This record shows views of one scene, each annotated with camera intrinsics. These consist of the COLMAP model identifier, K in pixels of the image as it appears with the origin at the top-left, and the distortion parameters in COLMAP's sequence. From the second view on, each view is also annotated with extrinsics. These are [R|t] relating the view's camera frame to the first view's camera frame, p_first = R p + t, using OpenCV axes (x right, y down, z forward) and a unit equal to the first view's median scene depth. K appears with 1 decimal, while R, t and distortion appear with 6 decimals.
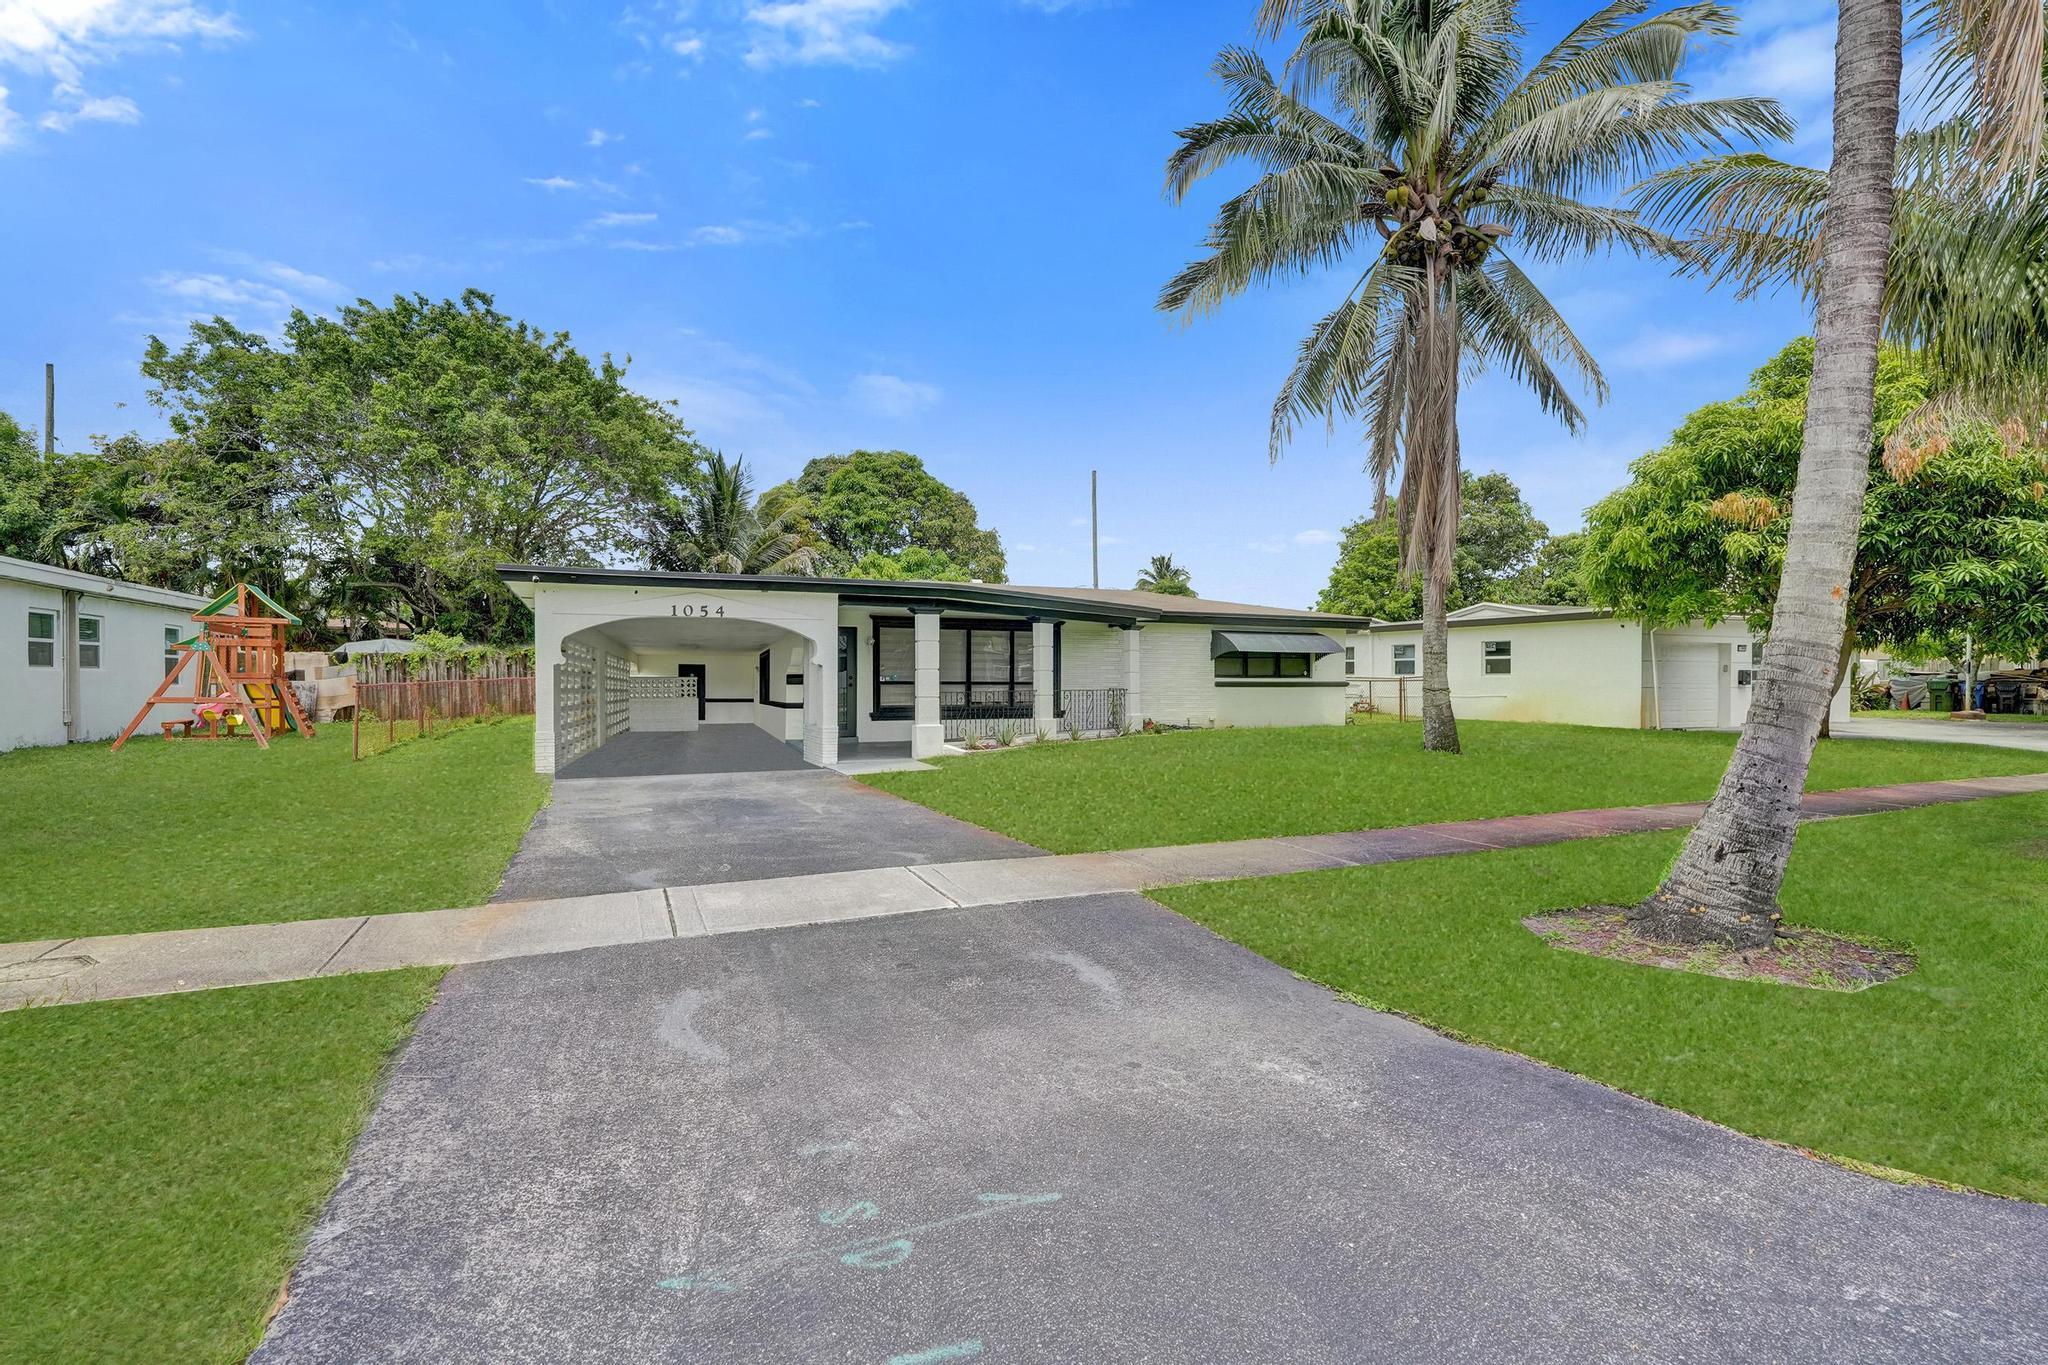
lens RADIAL K [[956.8, 0, 1019.2], [0, 956.8, 676.7], [0, 0, 1]] dist [-0.008234, 0.000421]
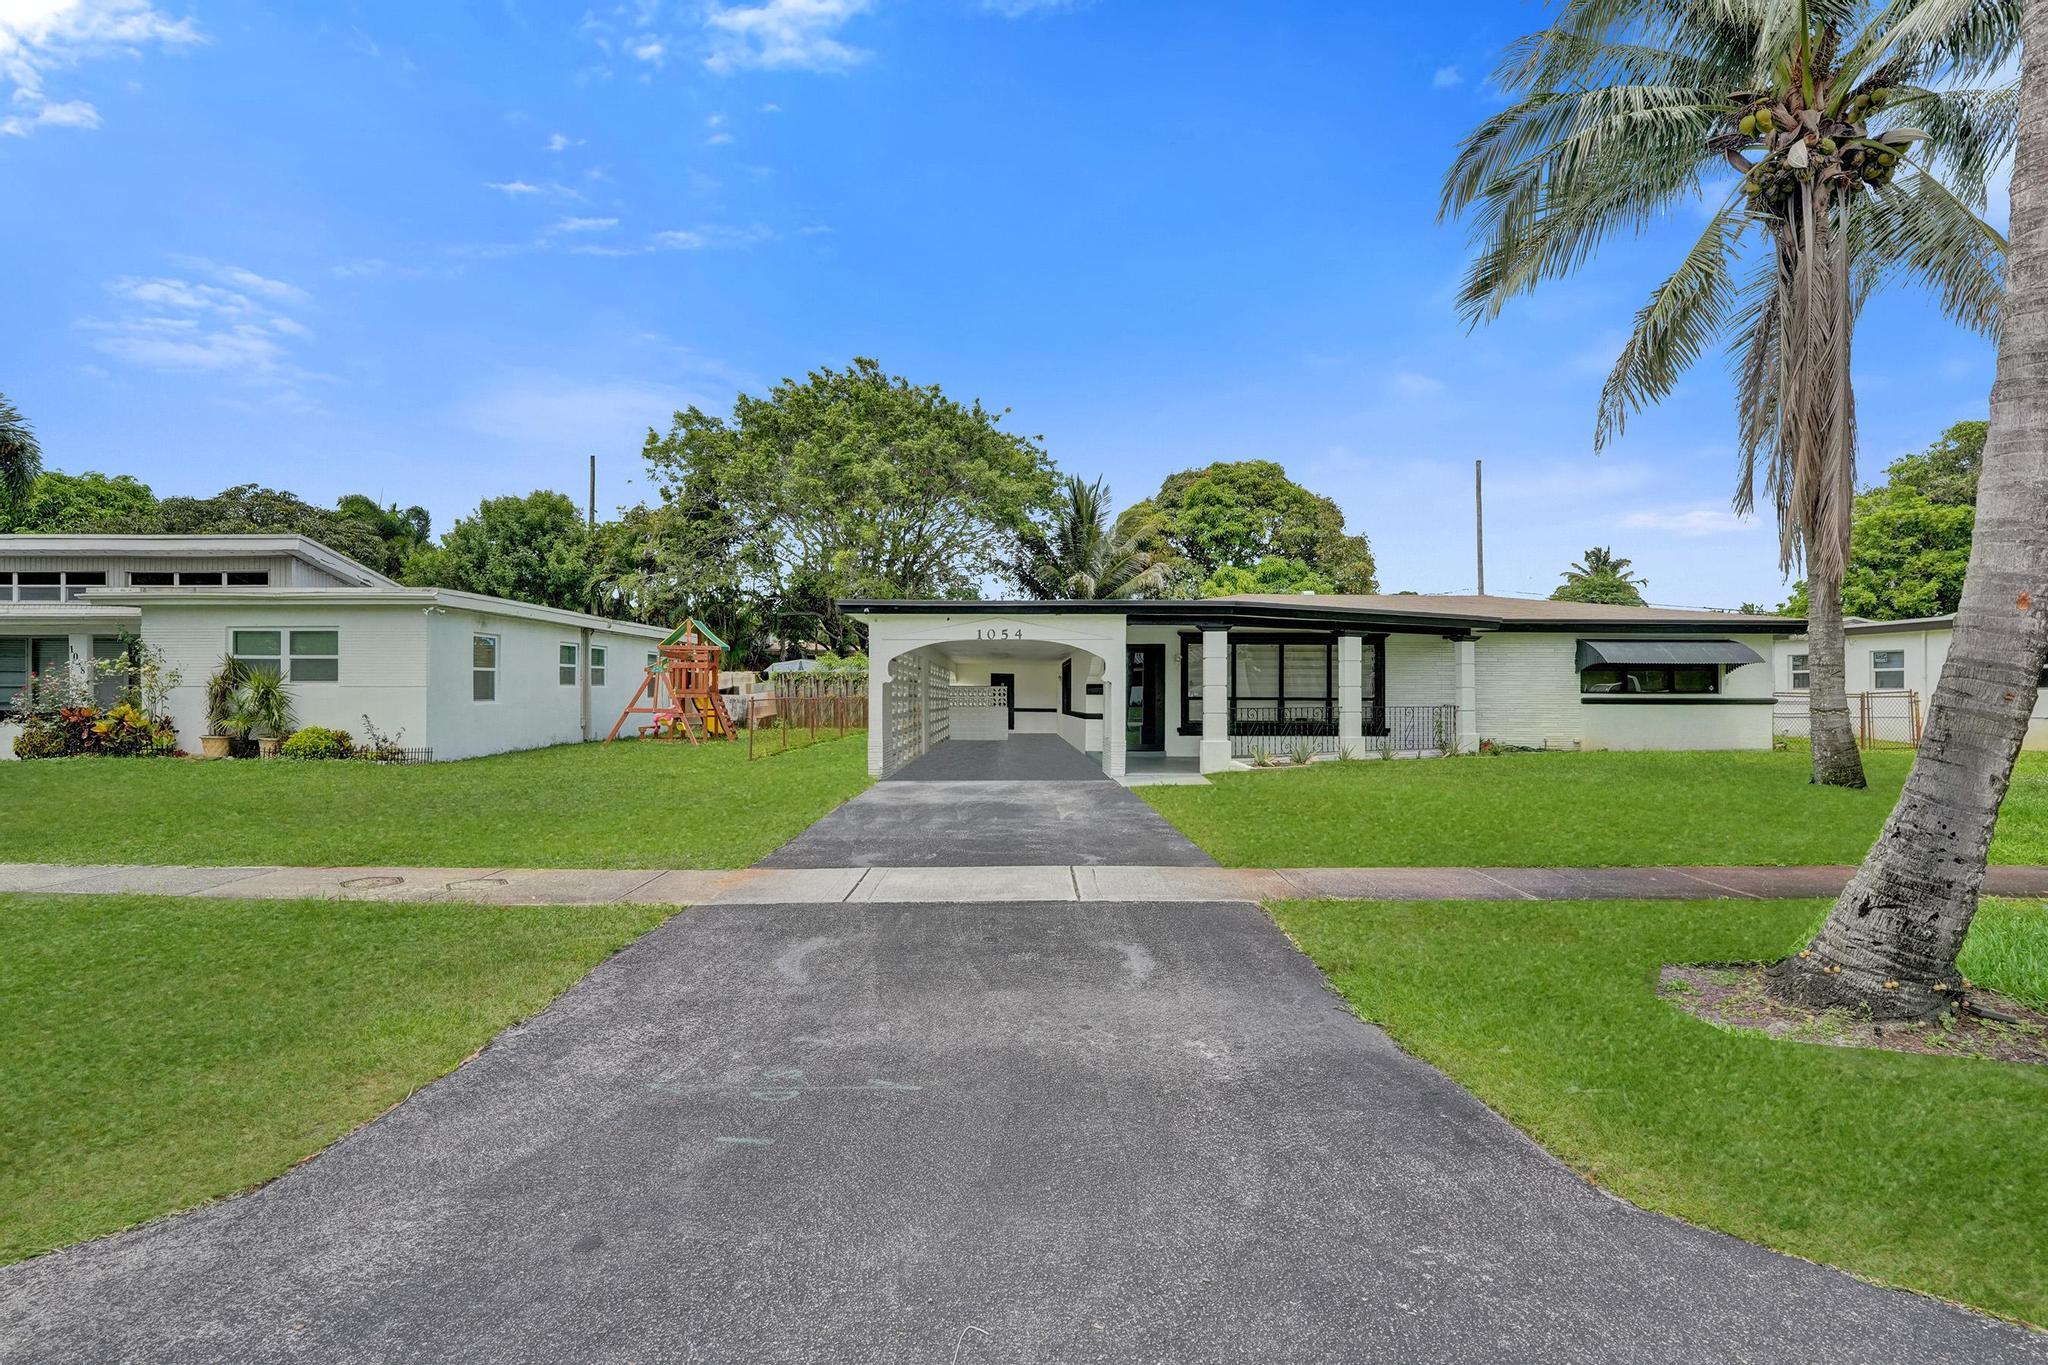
lens RADIAL K [[991.3, 0, 1021.7], [0, 991.3, 674.2], [0, 0, 1]] dist [-0.007559, 0.000336]
pose [[0.916931, -0.006299, -0.398995, 0.124477], [0.000321, 0.999887, -0.015047, -0.003957], [0.399045, 0.013669, 0.916830, -0.040446]]
